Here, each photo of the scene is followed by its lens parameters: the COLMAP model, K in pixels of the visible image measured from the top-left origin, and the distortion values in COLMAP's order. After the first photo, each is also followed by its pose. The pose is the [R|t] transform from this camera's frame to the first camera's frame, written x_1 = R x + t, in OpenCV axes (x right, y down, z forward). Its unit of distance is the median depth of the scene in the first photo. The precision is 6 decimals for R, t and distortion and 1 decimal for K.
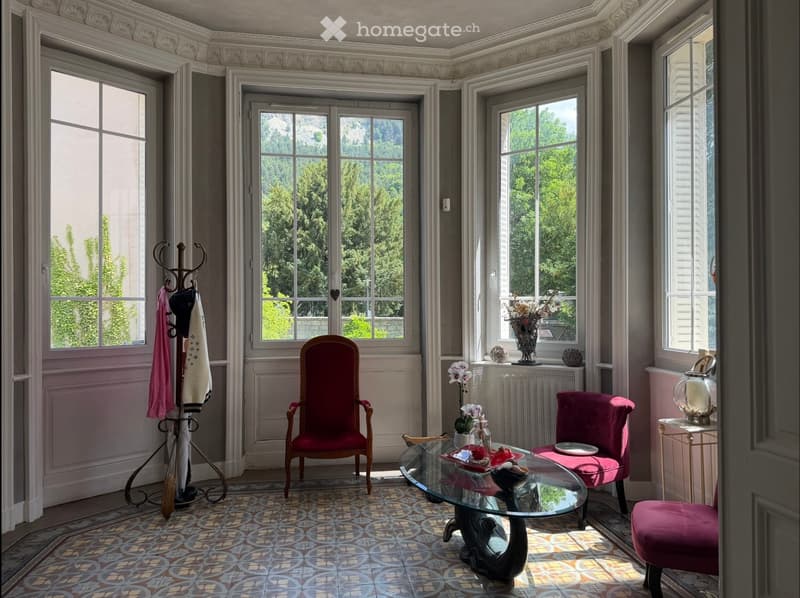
lens RADIAL K [[559.5, 0, 401.0], [0, 559.5, 302.8], [0, 0, 1]] dist [0.001433, -0.010771]
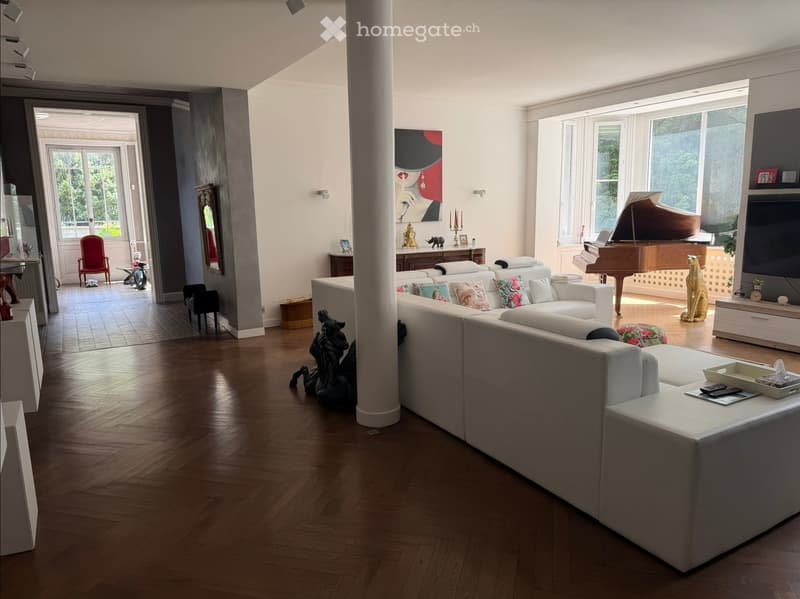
lens RADIAL K [[559.5, 0, 396.6], [0, 559.5, 302.5], [0, 0, 1]] dist [0.001433, -0.010771]
pose [[0.926625, -0.073733, 0.368686, 0.217249], [0.010104, 0.985112, 0.171617, -0.068906], [-0.375851, -0.155300, 0.913574, -2.026718]]
